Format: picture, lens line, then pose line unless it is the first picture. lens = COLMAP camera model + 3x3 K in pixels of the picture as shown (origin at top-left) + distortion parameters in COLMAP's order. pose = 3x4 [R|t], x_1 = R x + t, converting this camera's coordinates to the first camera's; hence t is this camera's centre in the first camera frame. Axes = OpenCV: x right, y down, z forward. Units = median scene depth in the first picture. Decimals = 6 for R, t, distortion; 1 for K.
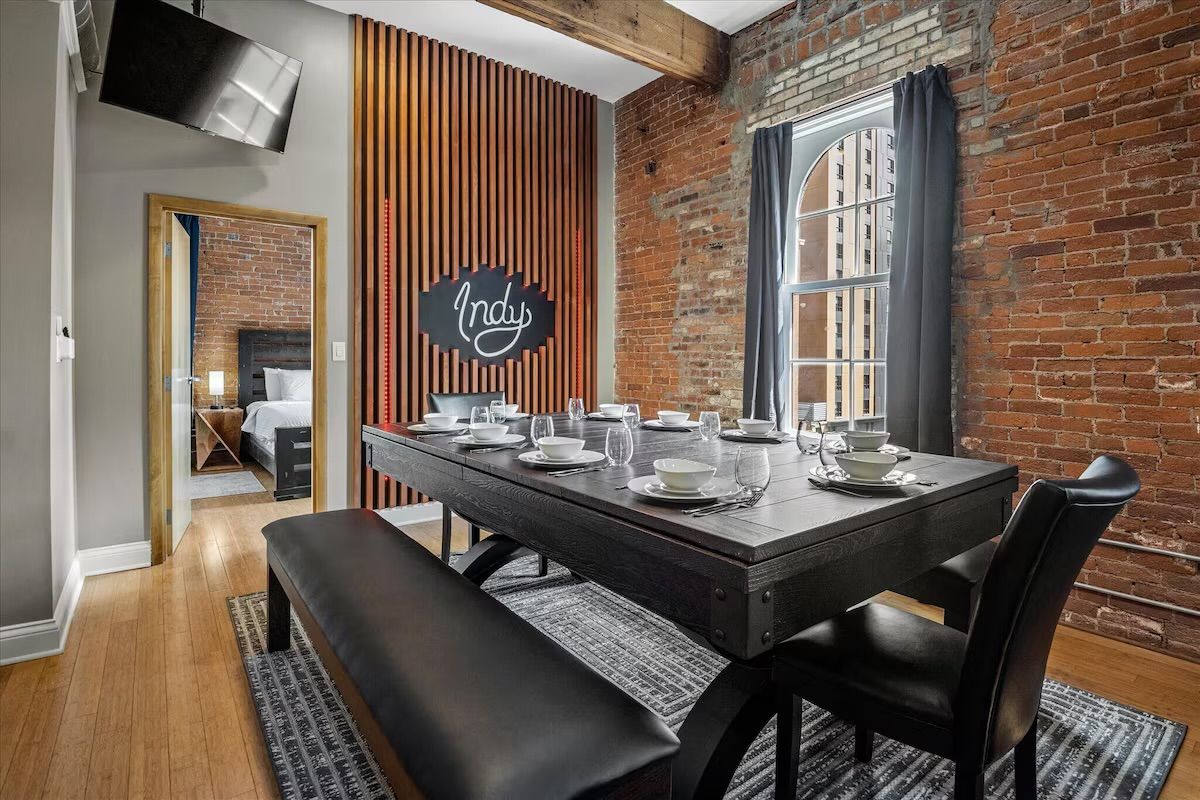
lens RADIAL K [[580.9, 0, 596.3], [0, 580.9, 365.0], [0, 0, 1]] dist [-0.005892, -0.014481]
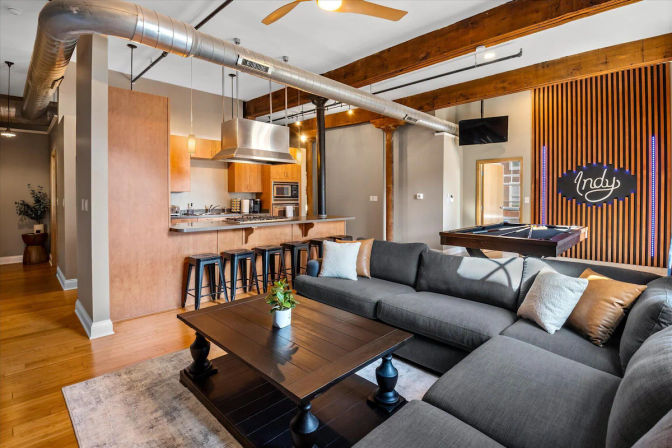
lens RADIAL K [[325.3, 0, 332.3], [0, 325.3, 203.0], [0, 0, 1]] dist [-0.005892, -0.014481]
pose [[0.148042, 0.020214, -0.988774, 0.997433], [-0.015110, 0.999721, 0.018176, -0.019030], [0.988866, 0.012249, 0.148306, -0.241740]]
